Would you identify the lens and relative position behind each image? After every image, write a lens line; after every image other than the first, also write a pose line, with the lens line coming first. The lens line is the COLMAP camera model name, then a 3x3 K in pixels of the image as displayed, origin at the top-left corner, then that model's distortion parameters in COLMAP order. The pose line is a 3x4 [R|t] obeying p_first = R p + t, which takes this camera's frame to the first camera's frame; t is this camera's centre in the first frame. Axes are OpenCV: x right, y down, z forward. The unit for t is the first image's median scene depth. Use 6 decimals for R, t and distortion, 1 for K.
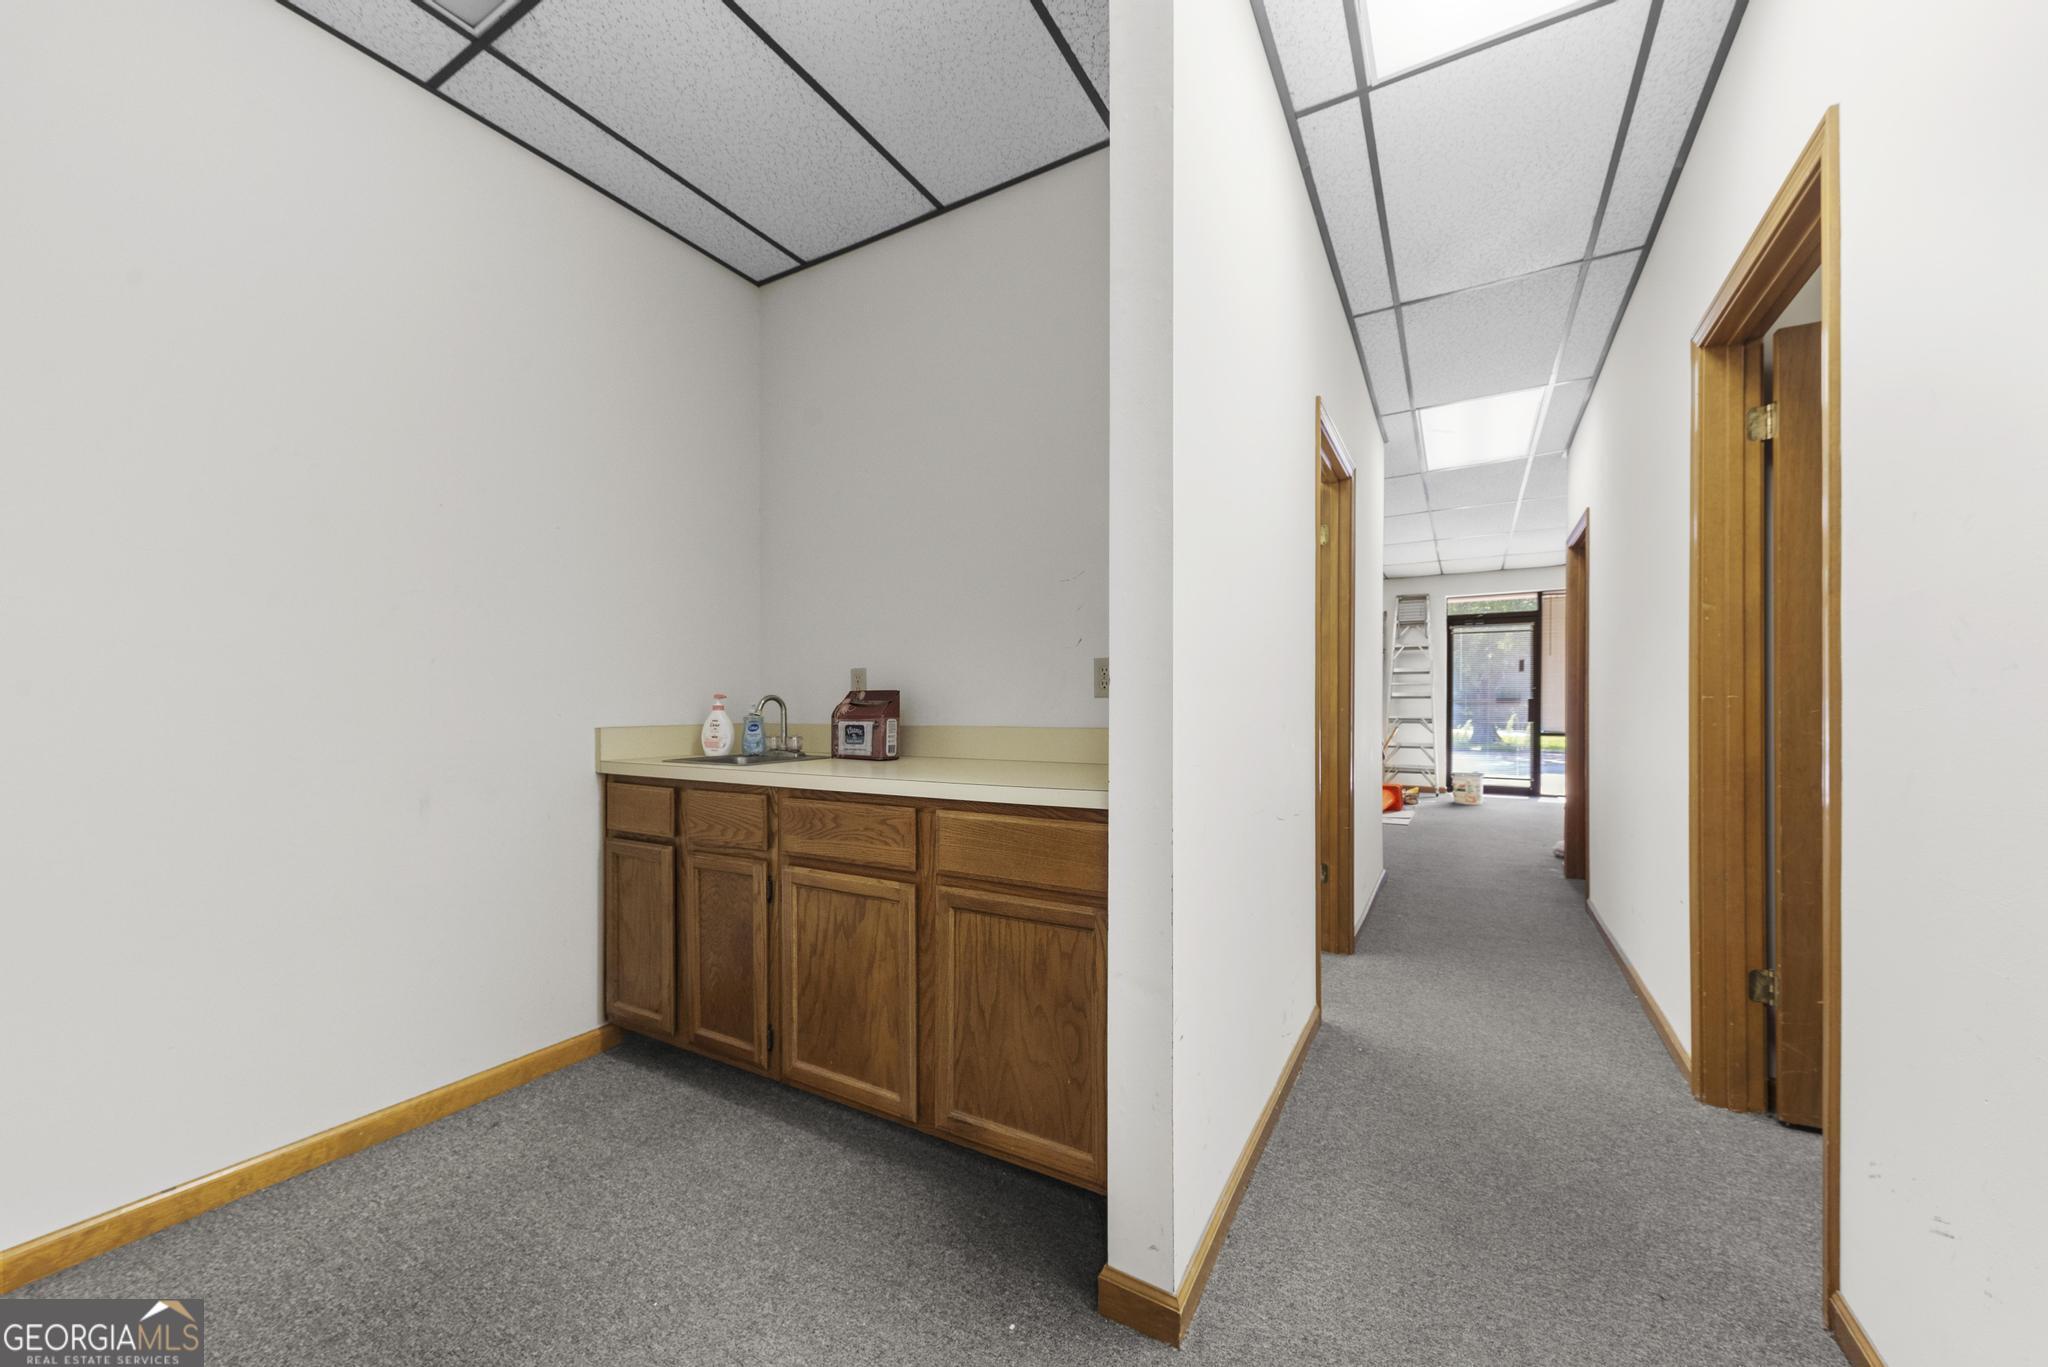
lens RADIAL K [[766.2, 0, 1021.1], [0, 766.2, 703.1], [0, 0, 1]] dist [0.001404, 0.000030]
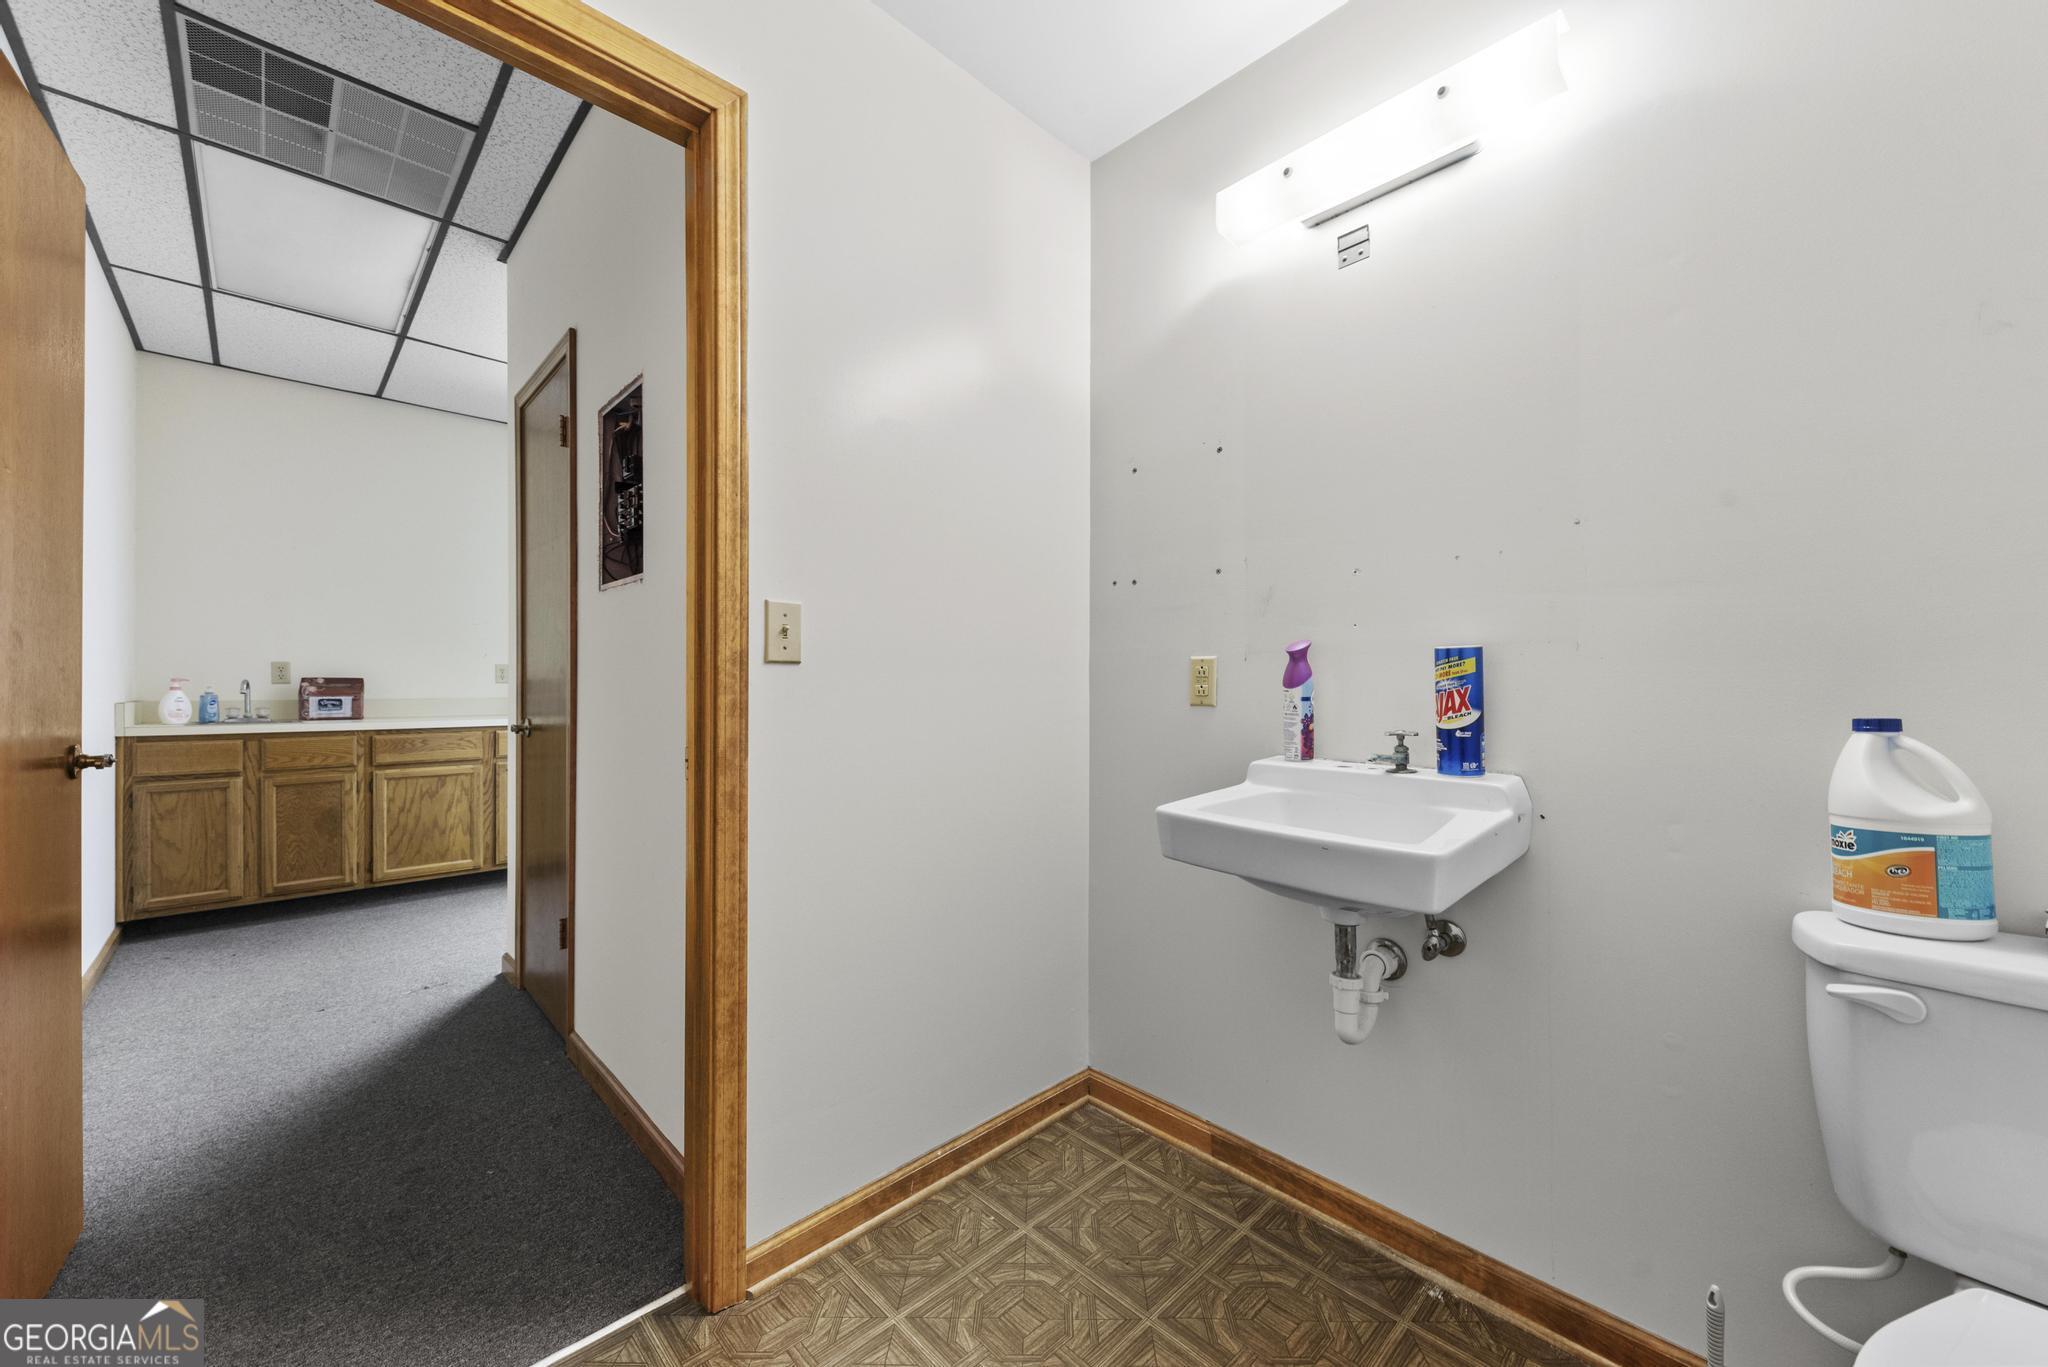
lens RADIAL K [[766.2, 0, 1025.2], [0, 766.2, 691.2], [0, 0, 1]] dist [0.001404, 0.000030]
pose [[0.264910, 0.002051, 0.964271, -1.835287], [0.001404, 0.999996, -0.002512, 0.023746], [-0.964272, 0.002019, 0.264906, -1.126609]]
